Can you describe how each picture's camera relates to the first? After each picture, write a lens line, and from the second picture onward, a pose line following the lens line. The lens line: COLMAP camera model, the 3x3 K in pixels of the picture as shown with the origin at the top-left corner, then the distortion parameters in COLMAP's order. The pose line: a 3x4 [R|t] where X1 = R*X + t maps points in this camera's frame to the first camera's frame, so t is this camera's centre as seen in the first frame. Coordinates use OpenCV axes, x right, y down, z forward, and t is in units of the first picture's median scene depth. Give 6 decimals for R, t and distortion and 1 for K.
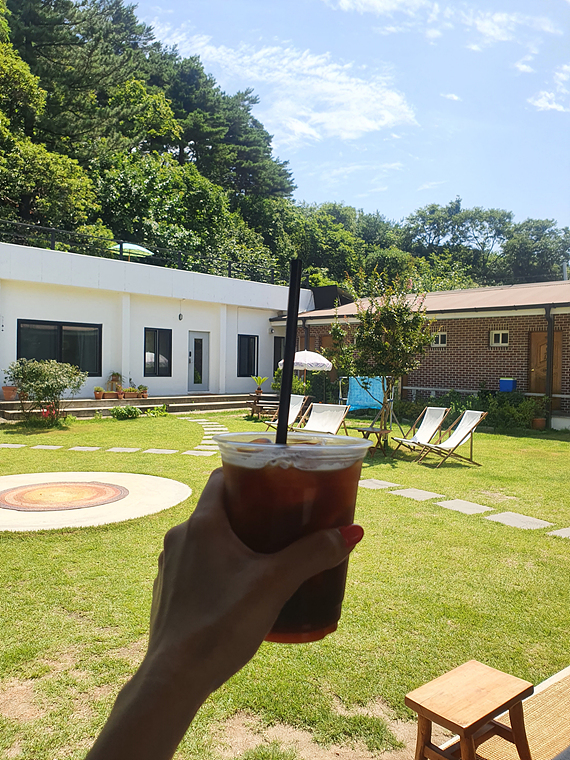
lens RADIAL K [[614.6, 0, 285.0], [0, 614.6, 380.0], [0, 0, 1]] dist [0.181256, -0.587941]
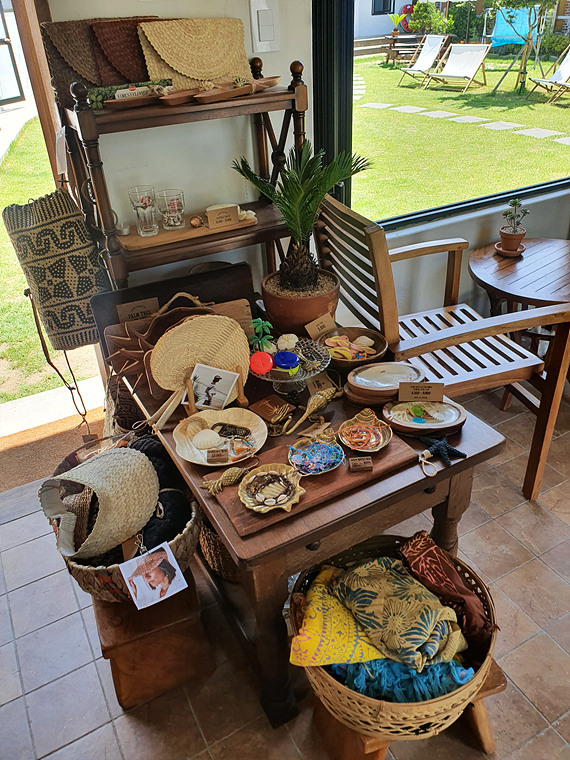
lens RADIAL K [[588.7, 0, 285.0], [0, 588.7, 380.0], [0, 0, 1]] dist [0.169257, -0.166939]
pose [[0.980292, 0.052473, -0.190460, -0.001754], [0.052056, 0.861402, 0.505250, -0.006275], [0.190575, -0.505206, 0.841693, -0.119558]]
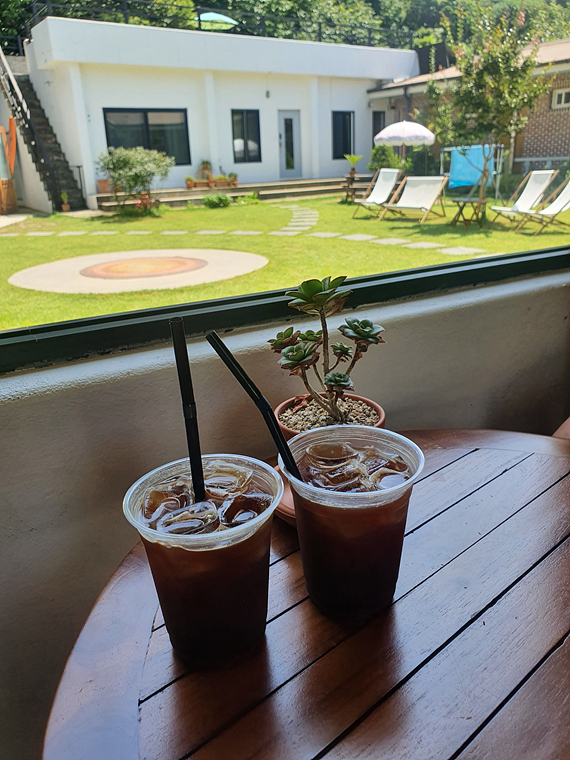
lens RADIAL K [[623.1, 0, 285.0], [0, 623.1, 380.0], [0, 0, 1]] dist [-0.003880, 0.008776]
pose [[0.984485, -0.000517, -0.175467, 0.024858], [0.055279, 0.949989, 0.307353, 0.024499], [0.166533, -0.312284, 0.935278, -0.000975]]
